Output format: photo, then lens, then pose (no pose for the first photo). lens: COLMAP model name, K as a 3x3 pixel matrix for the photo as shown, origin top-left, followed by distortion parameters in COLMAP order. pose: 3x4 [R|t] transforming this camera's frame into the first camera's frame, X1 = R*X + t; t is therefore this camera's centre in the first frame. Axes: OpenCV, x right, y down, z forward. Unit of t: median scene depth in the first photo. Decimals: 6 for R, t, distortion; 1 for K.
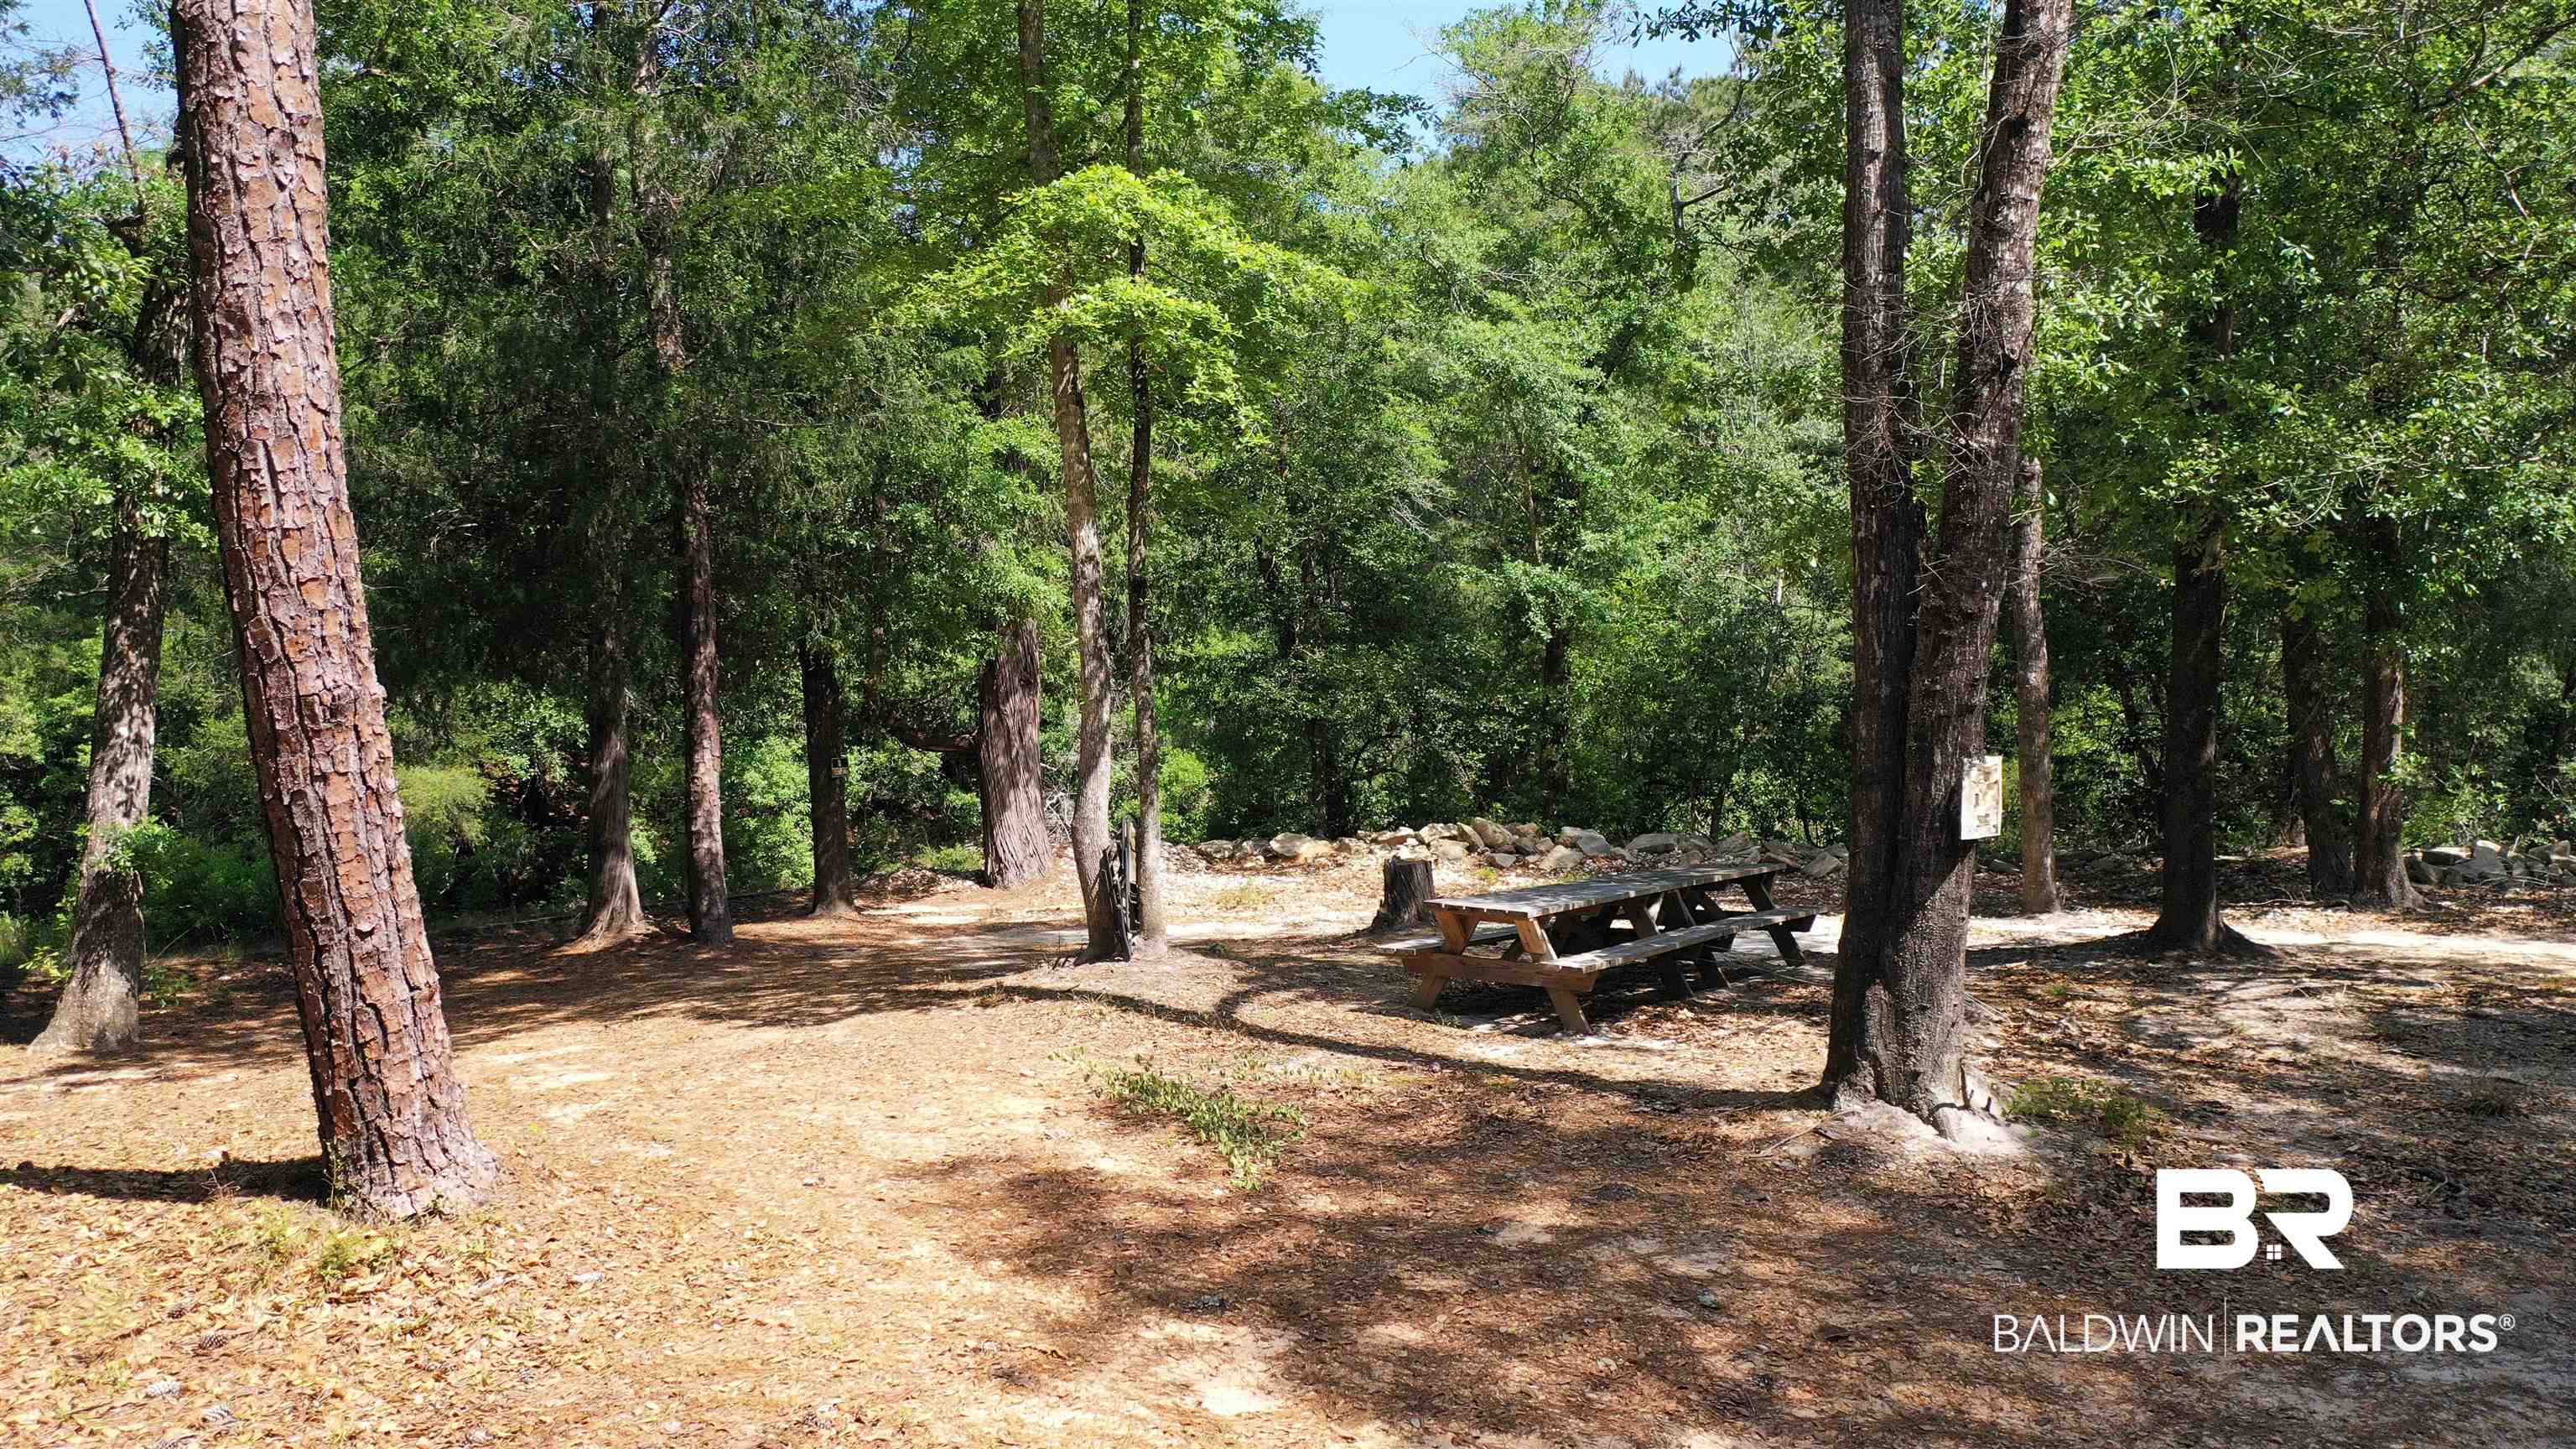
lens RADIAL K [[2048.3, 0, 1288.4], [0, 2048.3, 716.0], [0, 0, 1]] dist [0.017691, 0.003178]
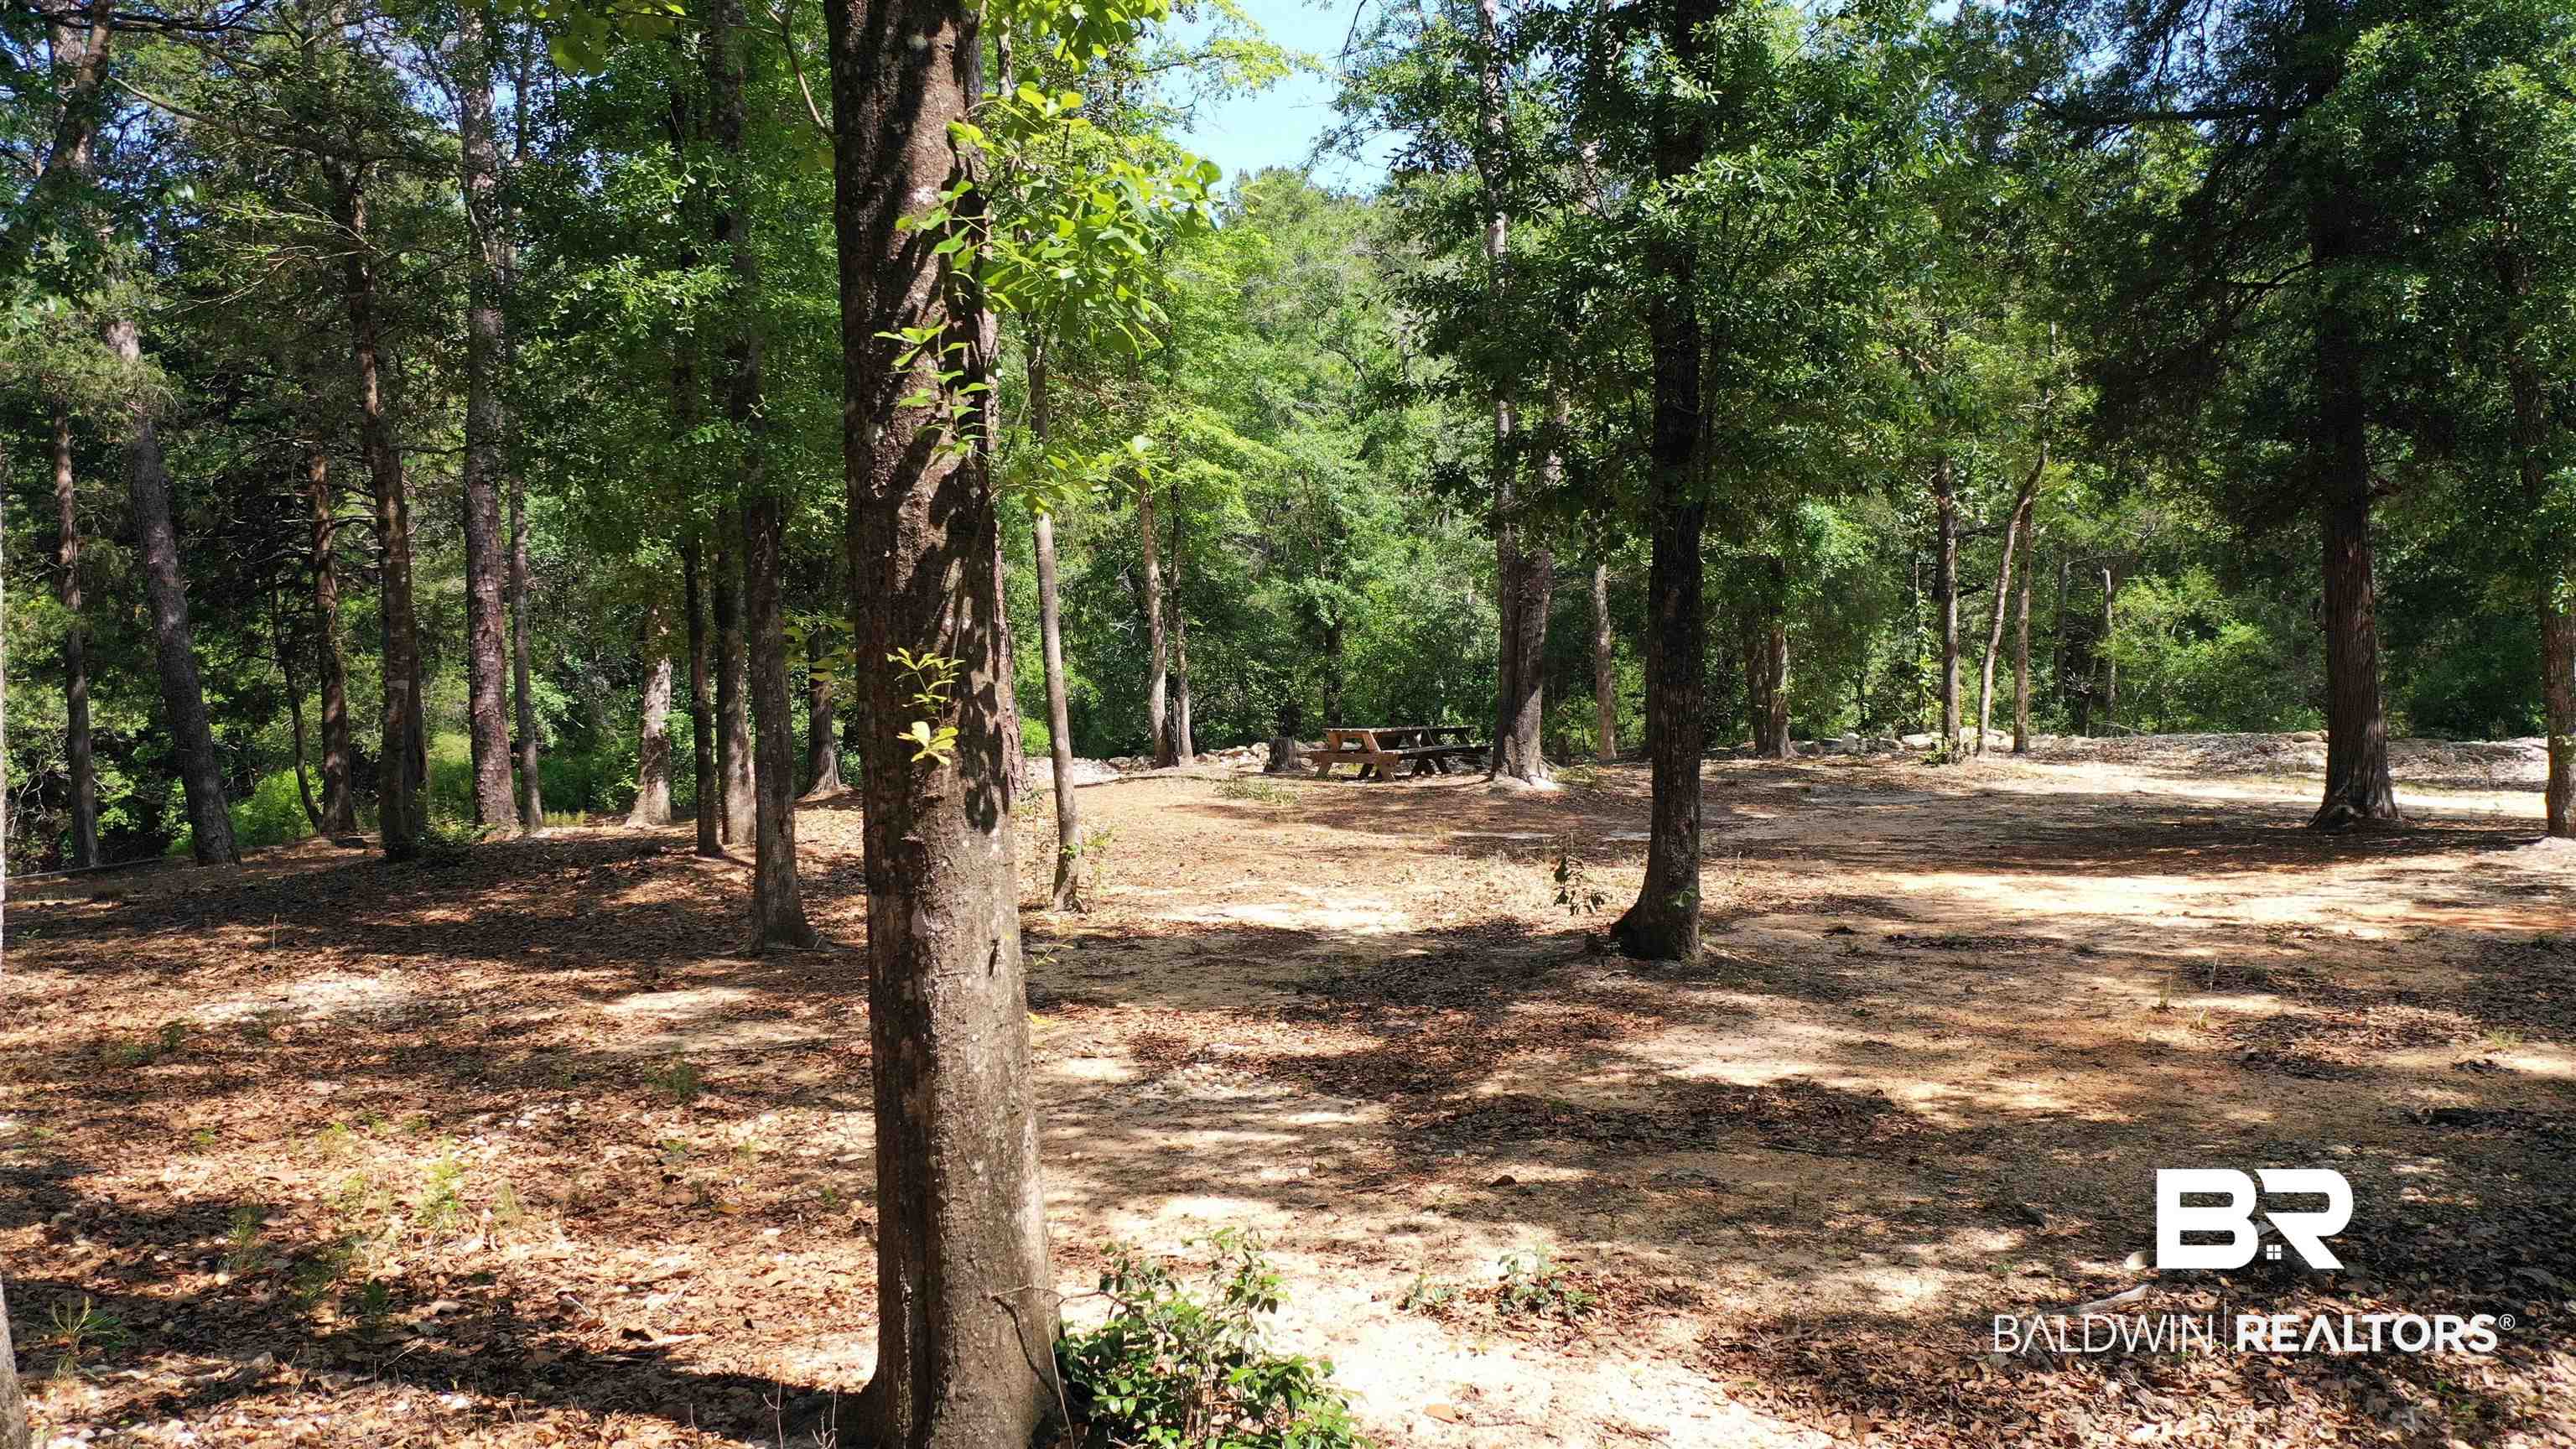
lens RADIAL K [[2048.3, 0, 1294.0], [0, 2048.3, 716.2], [0, 0, 1]] dist [0.017691, 0.003178]
pose [[0.988491, -0.012215, 0.150788, -0.146452], [0.012989, 0.999907, -0.004151, 0.039970], [-0.150724, 0.006061, 0.988557, -0.593972]]
